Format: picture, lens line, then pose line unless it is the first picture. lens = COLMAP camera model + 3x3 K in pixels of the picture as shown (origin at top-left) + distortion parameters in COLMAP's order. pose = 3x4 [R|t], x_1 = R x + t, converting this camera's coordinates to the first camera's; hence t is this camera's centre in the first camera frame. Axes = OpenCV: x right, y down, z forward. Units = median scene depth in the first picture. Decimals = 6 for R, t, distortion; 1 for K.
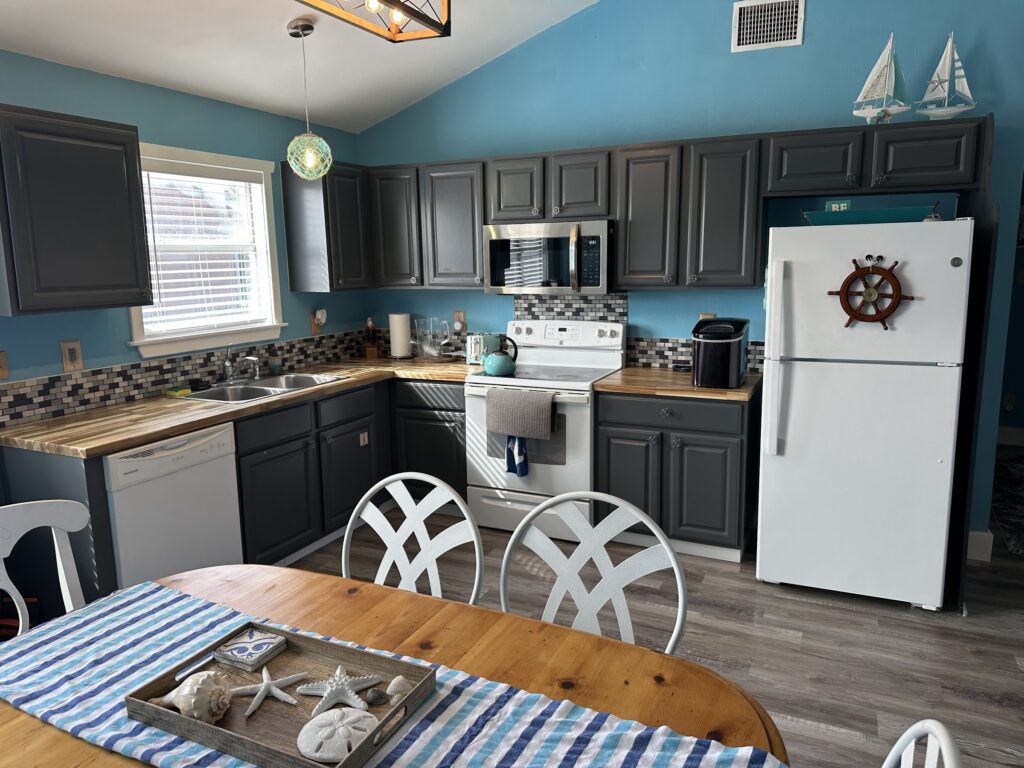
lens RADIAL K [[710.4, 0, 511.1], [0, 710.4, 377.4], [0, 0, 1]] dist [0.071502, -0.078673]
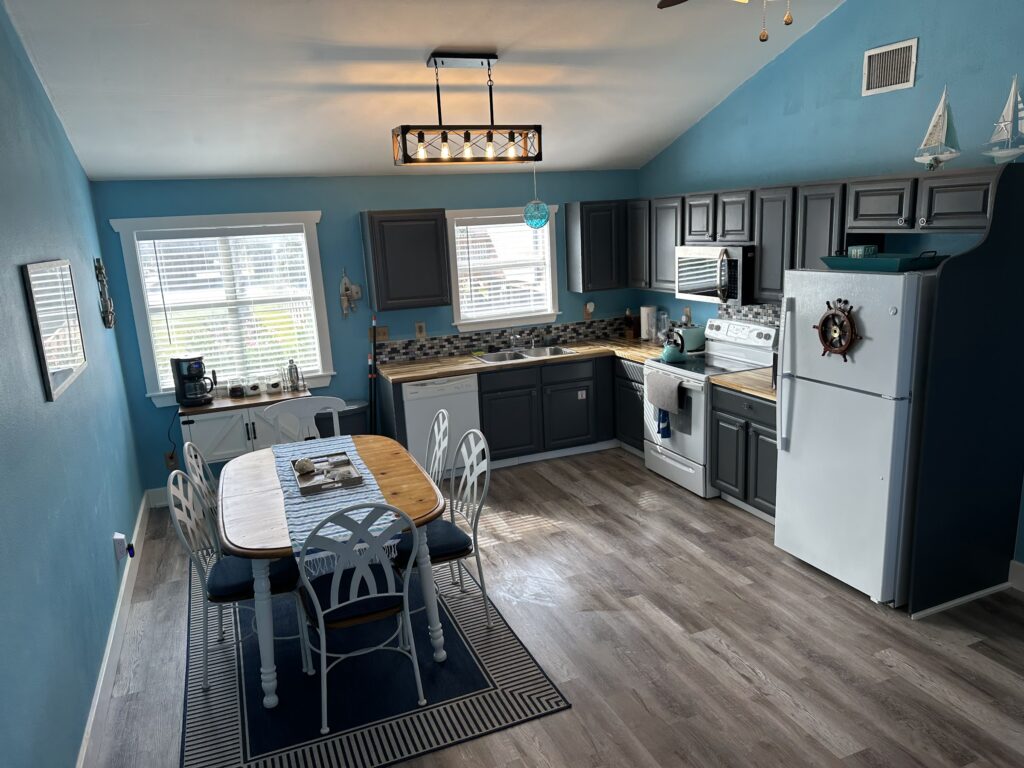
lens RADIAL K [[710.4, 0, 511.1], [0, 710.4, 377.4], [0, 0, 1]] dist [0.071502, -0.078673]
pose [[0.737682, 0.120603, -0.664289, 0.740618], [-0.072043, 0.992360, 0.100162, -0.097569], [0.671293, -0.026030, 0.740735, -0.216116]]
